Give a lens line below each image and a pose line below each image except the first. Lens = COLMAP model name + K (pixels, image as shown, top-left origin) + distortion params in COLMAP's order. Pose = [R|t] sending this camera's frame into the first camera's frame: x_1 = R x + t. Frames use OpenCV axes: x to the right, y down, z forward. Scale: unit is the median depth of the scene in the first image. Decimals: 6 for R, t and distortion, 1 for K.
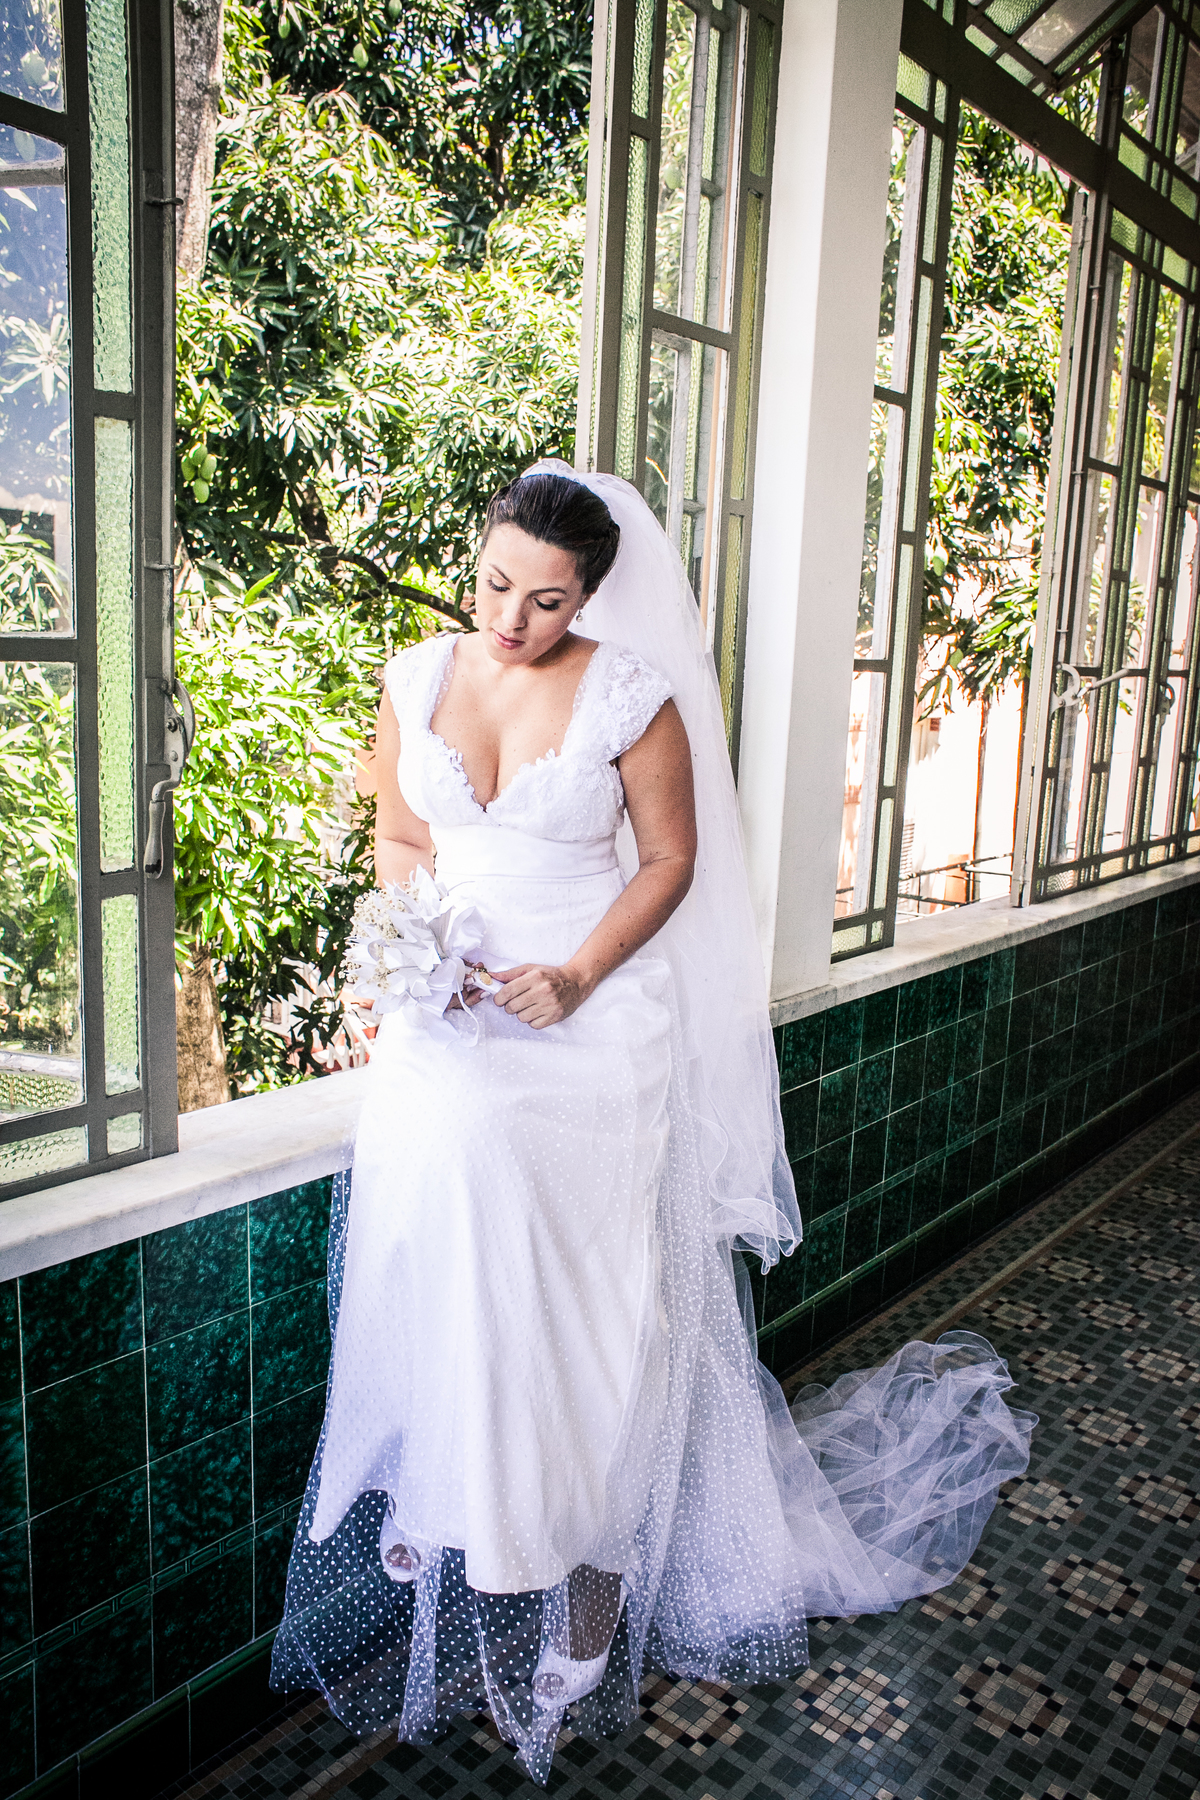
lens RADIAL K [[1421.9, 0, 581.0], [0, 1421.9, 904.4], [0, 0, 1]] dist [-0.105075, 0.134578]
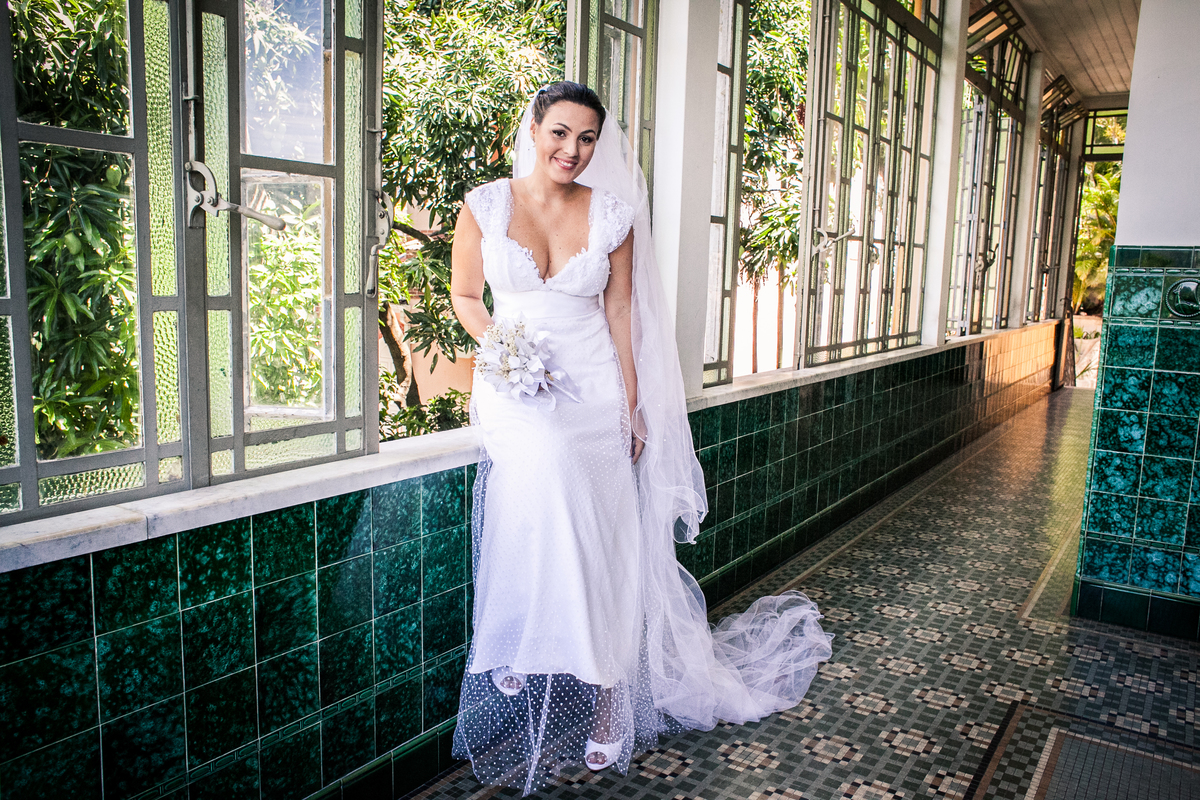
lens RADIAL K [[947.9, 0, 580.7], [0, 947.9, 403.9], [0, 0, 1]] dist [-0.105075, 0.134578]
pose [[0.994316, -0.029374, 0.102341, -0.075267], [0.033669, 0.998612, -0.040492, 0.085093], [-0.101010, 0.043708, 0.993925, -0.119799]]
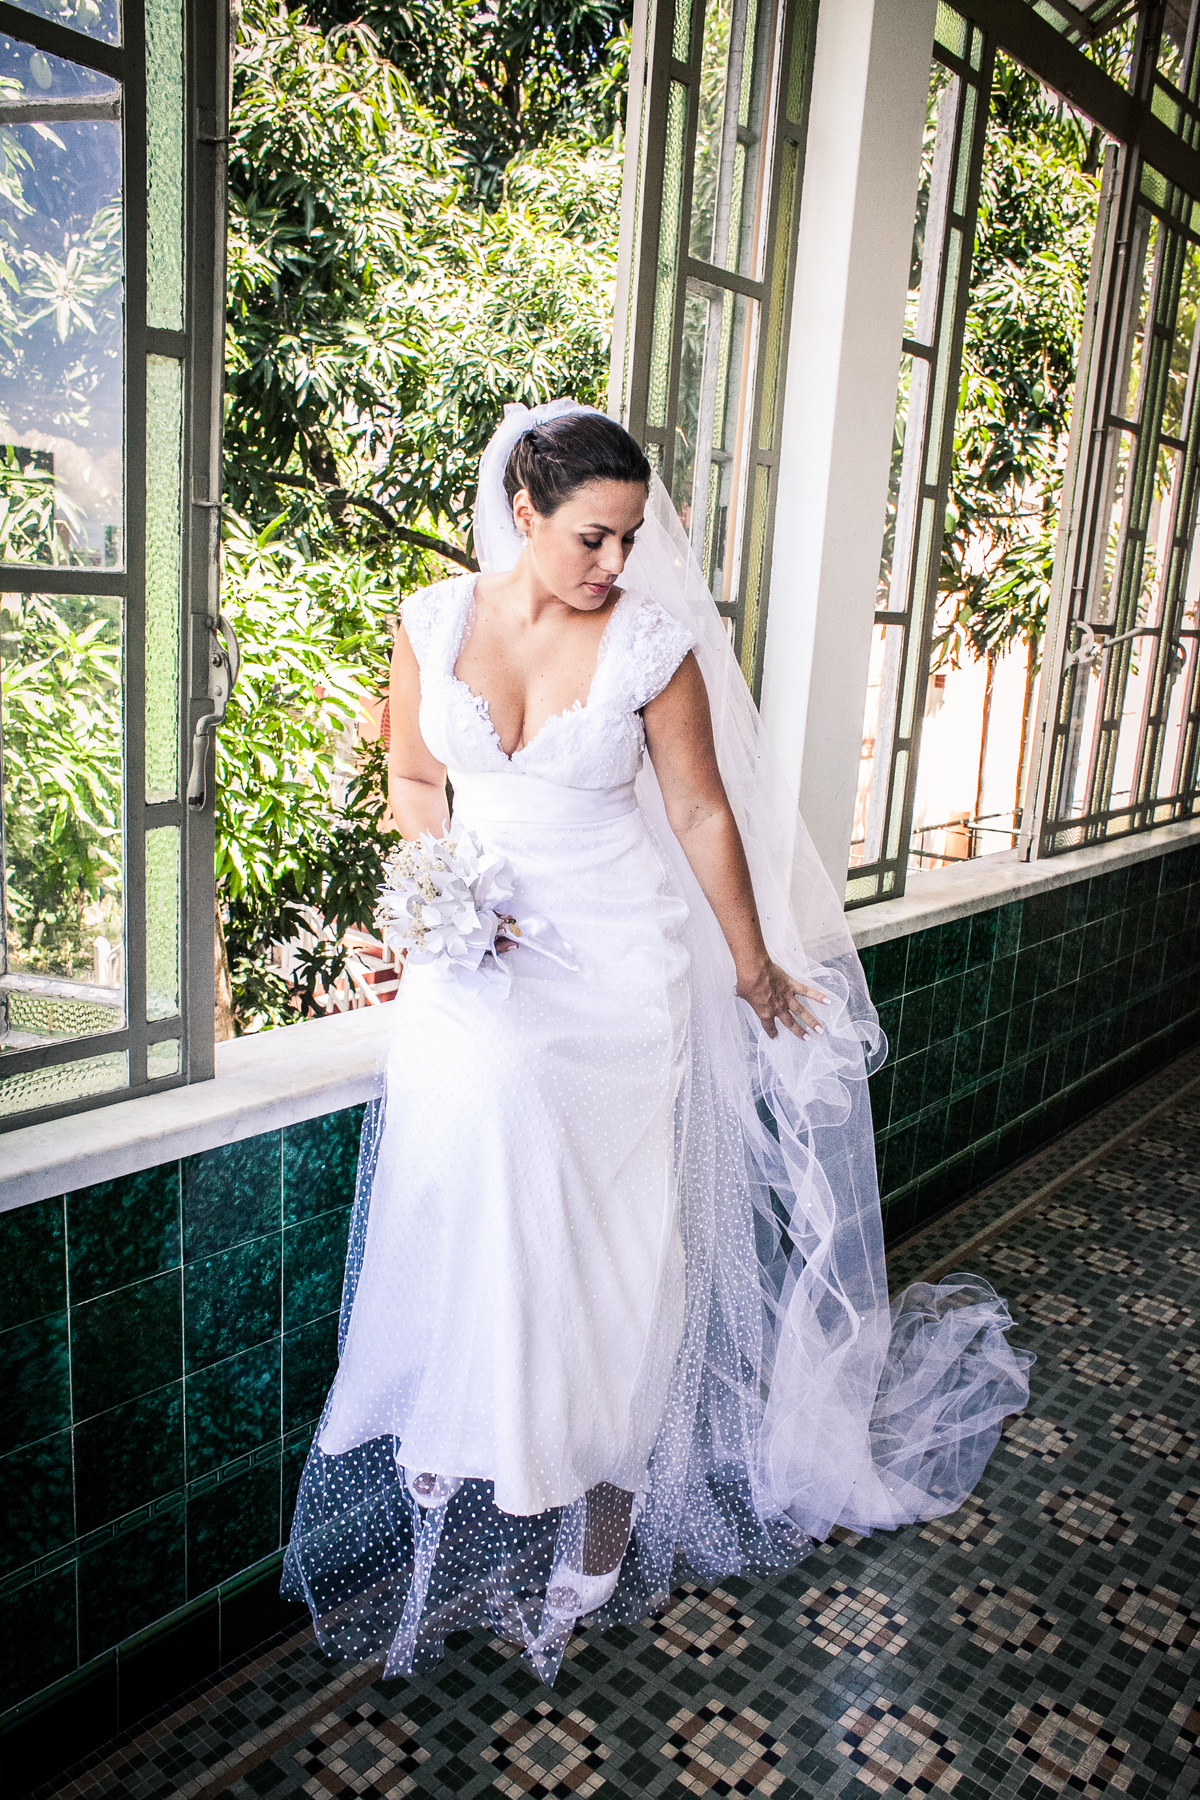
lens RADIAL K [[1421.9, 0, 581.0], [0, 1421.9, 904.4], [0, 0, 1]] dist [-0.105075, 0.134578]
pose [[0.999809, 0.019362, 0.002564, -0.011915], [-0.019438, 0.999221, 0.034352, 0.004228], [-0.001897, -0.034395, 0.999407, -0.012398]]
